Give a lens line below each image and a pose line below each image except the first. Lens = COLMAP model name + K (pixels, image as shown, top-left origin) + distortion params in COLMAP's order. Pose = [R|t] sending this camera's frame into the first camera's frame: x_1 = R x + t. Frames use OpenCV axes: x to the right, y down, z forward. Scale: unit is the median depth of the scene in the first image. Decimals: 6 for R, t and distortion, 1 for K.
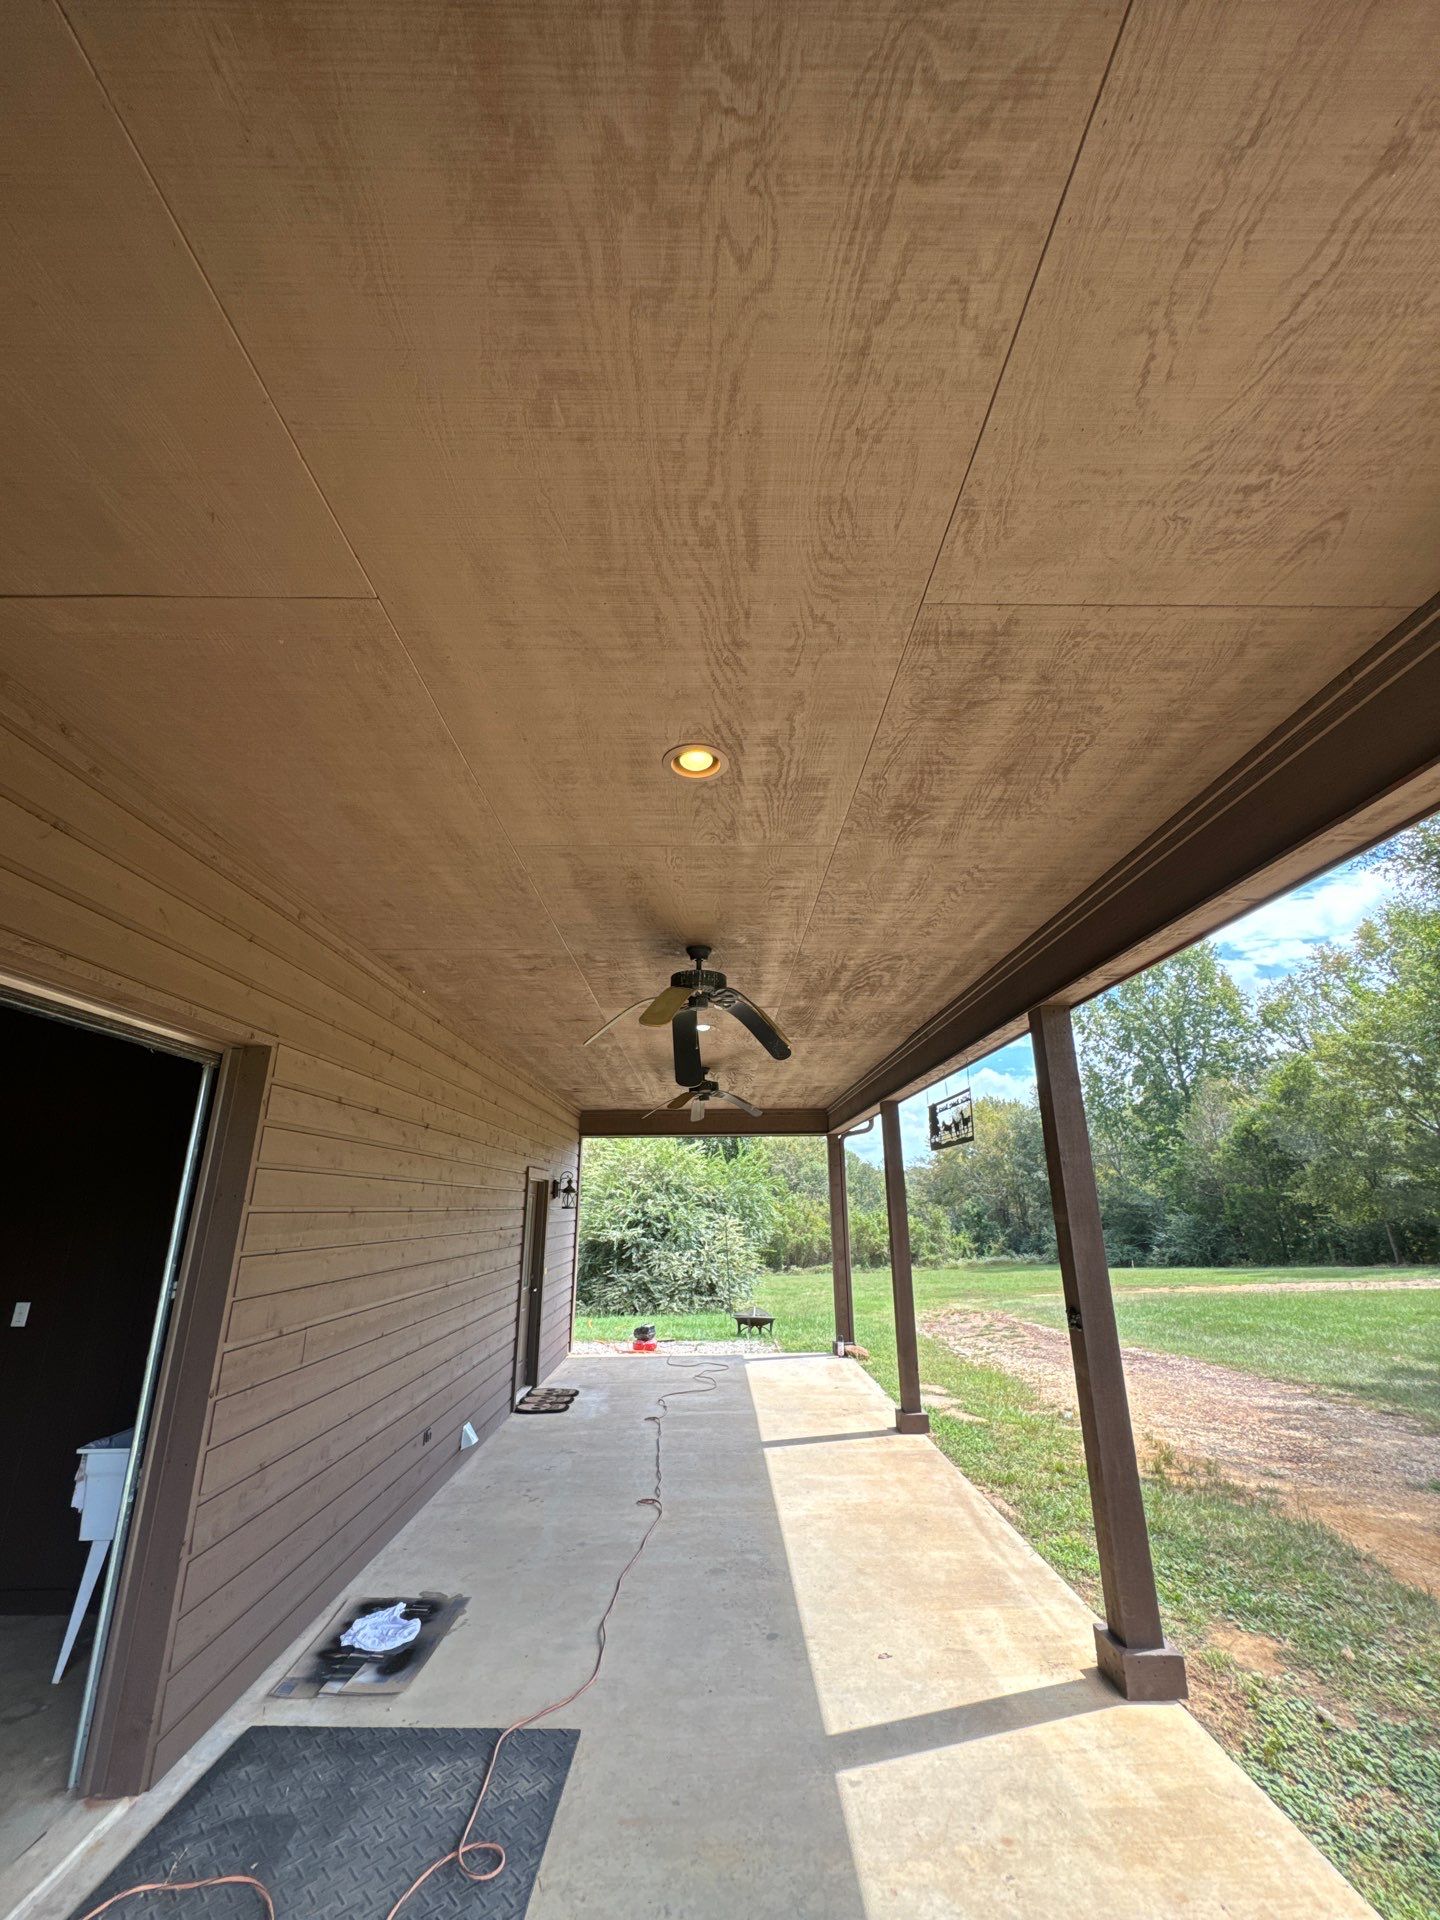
lens RADIAL K [[762.1, 0, 726.0], [0, 762.1, 964.5], [0, 0, 1]] dist [0.000951, 0.000055]
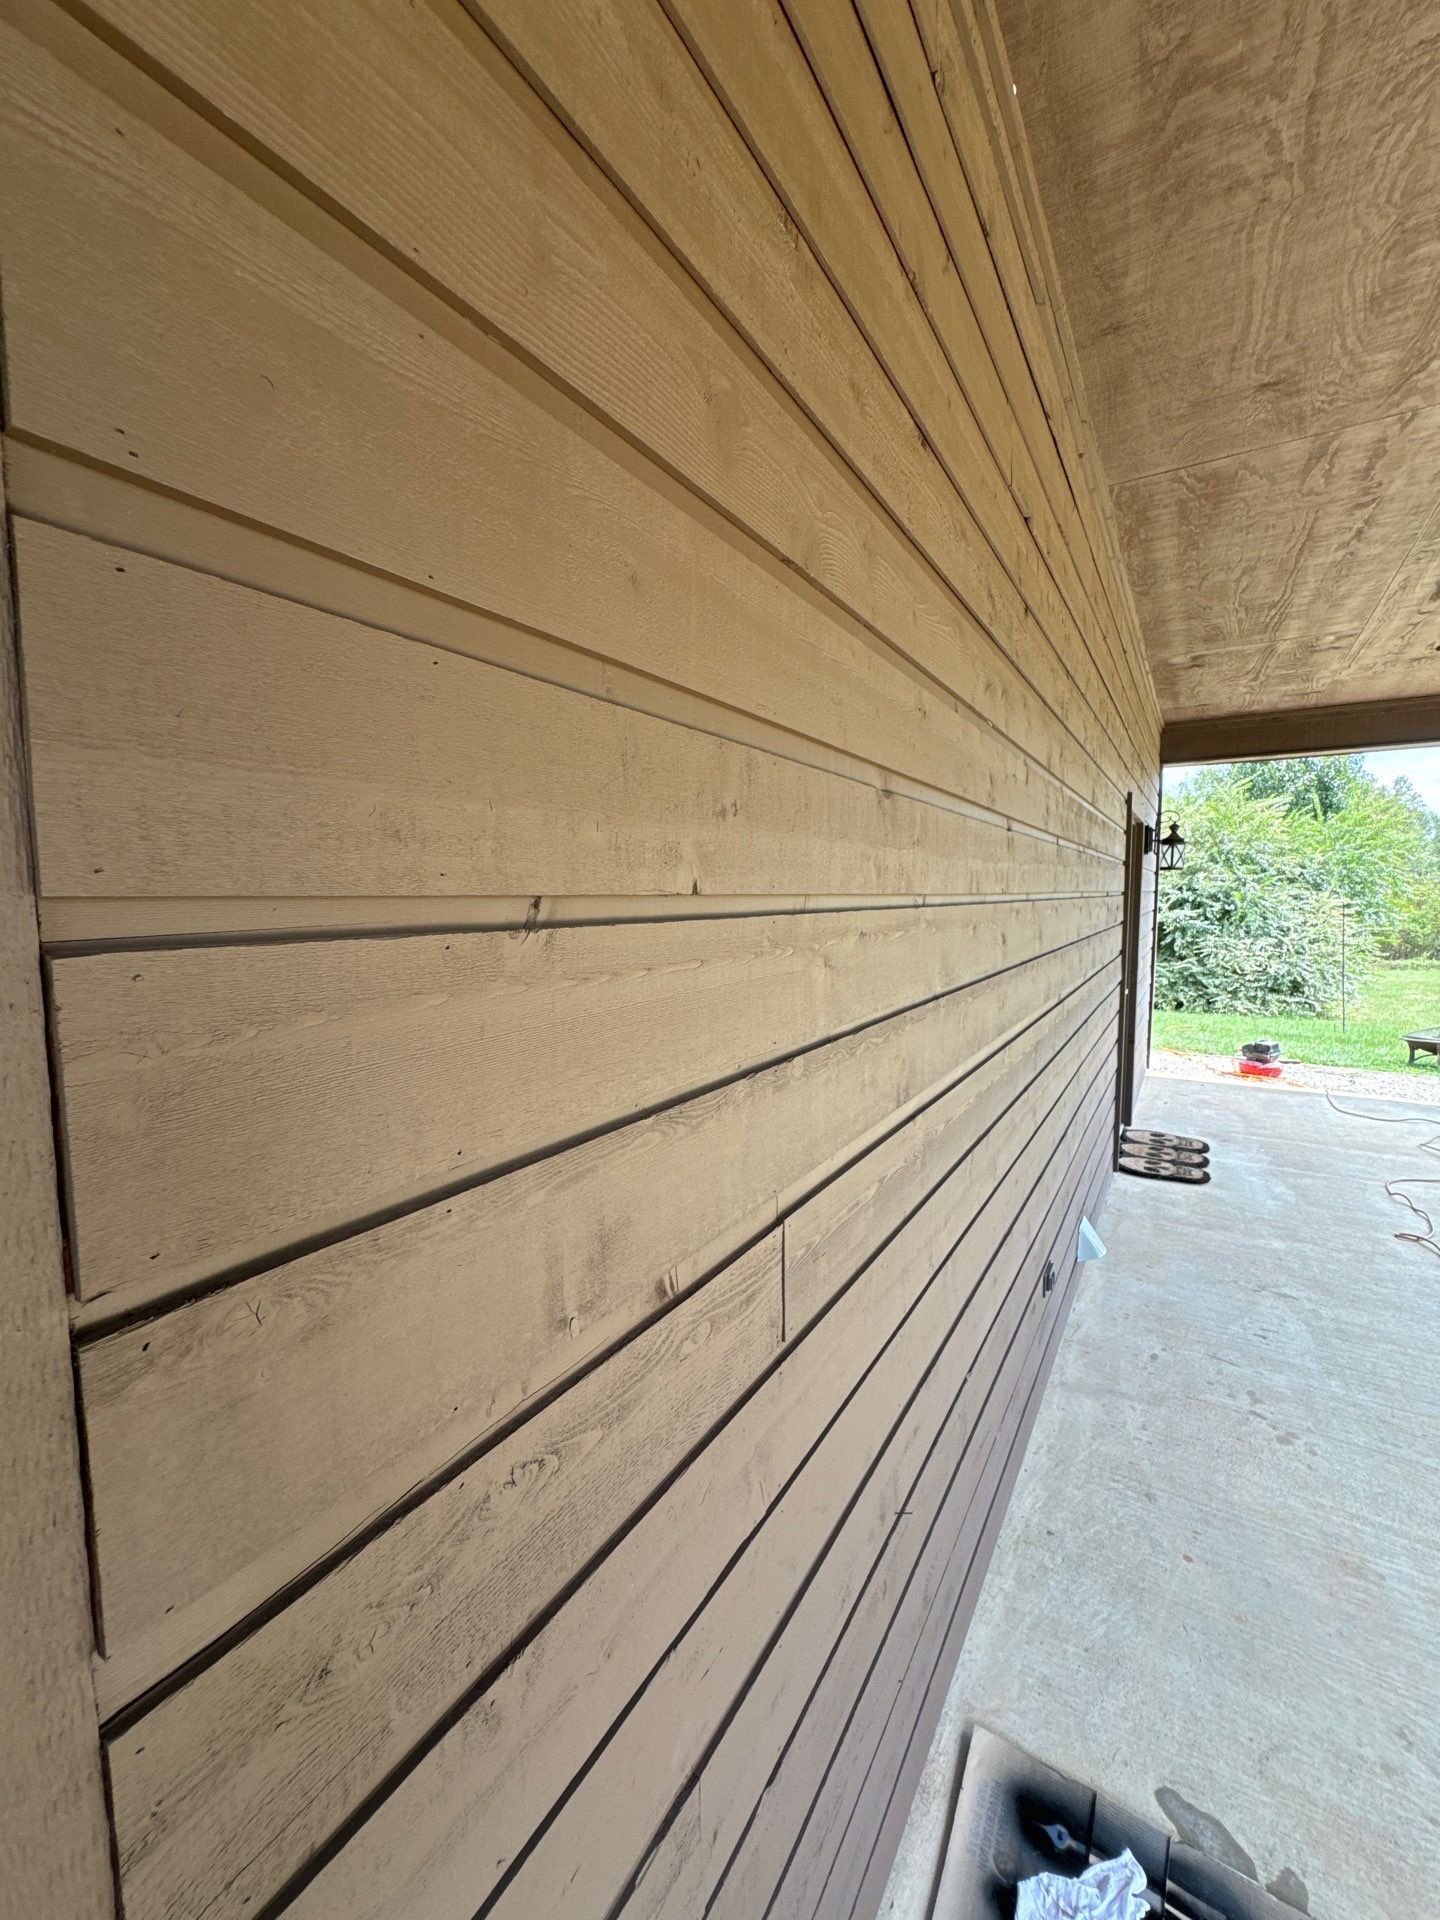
lens RADIAL K [[762.1, 0, 722.8], [0, 762.1, 960.3], [0, 0, 1]] dist [0.000951, 0.000055]
pose [[0.833304, 0.050874, -0.550470, -0.078612], [0.167172, 0.925946, 0.338642, 0.056830], [0.526933, -0.374214, 0.763089, 0.150746]]
